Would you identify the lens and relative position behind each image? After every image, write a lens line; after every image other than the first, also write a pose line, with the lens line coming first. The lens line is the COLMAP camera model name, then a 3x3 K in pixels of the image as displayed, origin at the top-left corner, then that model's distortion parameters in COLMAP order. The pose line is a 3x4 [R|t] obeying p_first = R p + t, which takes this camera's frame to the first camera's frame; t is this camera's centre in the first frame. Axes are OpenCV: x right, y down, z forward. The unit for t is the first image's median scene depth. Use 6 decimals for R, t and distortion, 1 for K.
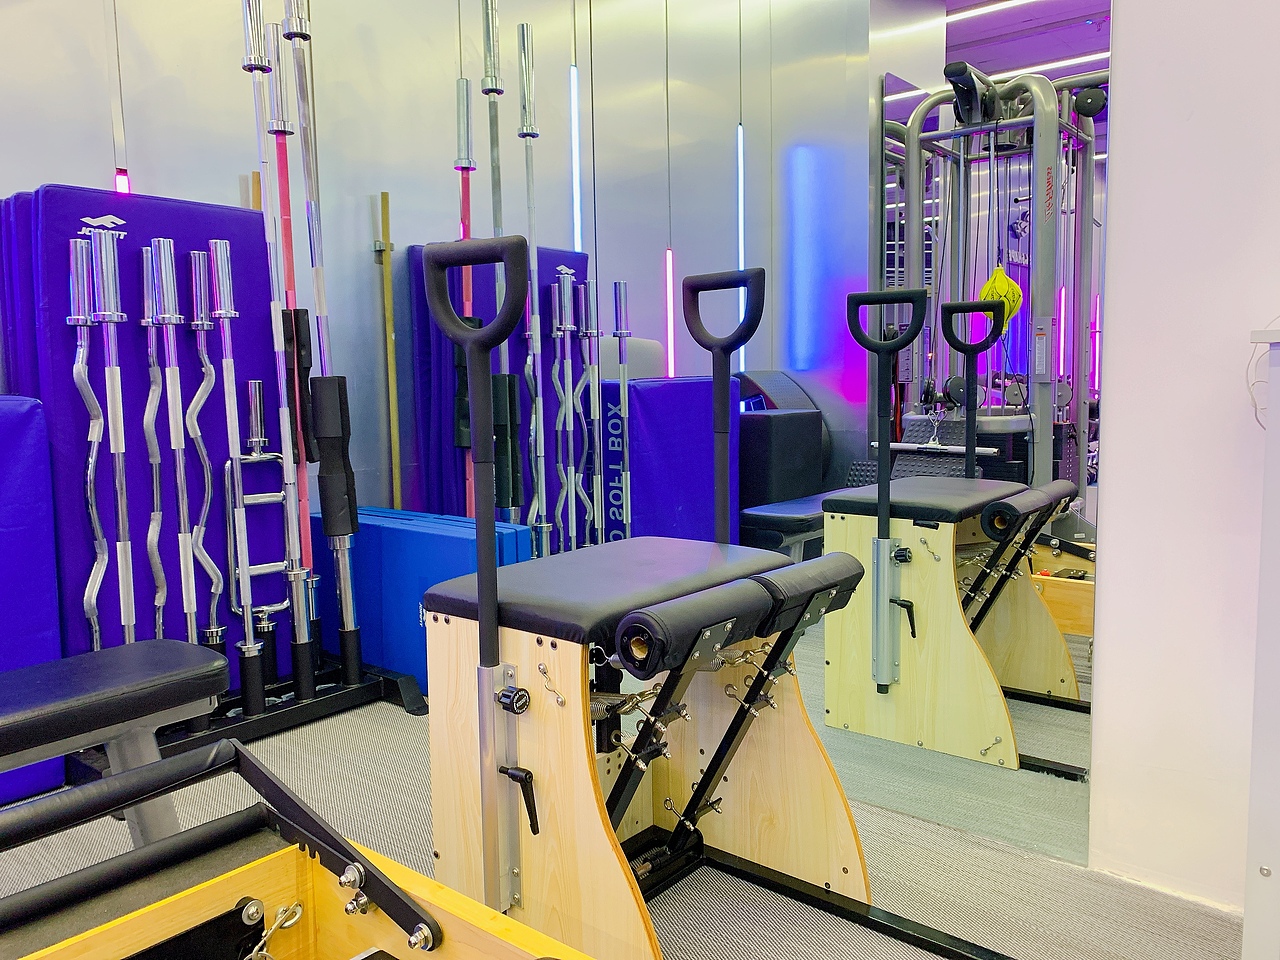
lens RADIAL K [[995.5, 0, 614.9], [0, 995.5, 478.6], [0, 0, 1]] dist [-0.000801, -0.007031]
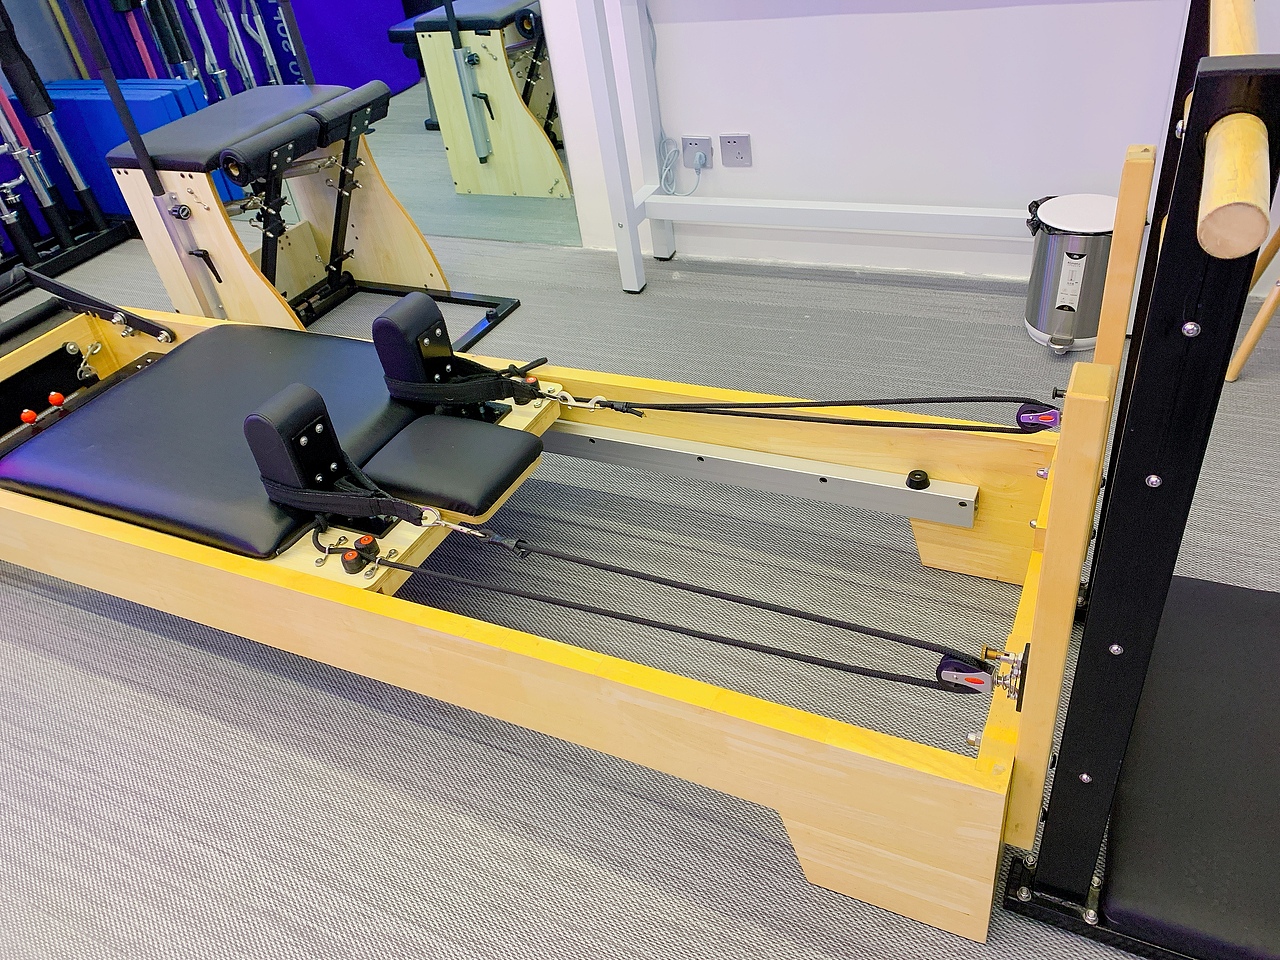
lens RADIAL K [[910.4, 0, 592.1], [0, 910.4, 462.1], [0, 0, 1]] dist [0.025337, 0.000356]
pose [[0.962283, -0.235538, 0.136139, 0.186326], [0.139499, 0.856824, 0.496380, -0.069004], [-0.233564, -0.458667, 0.857364, -0.516635]]
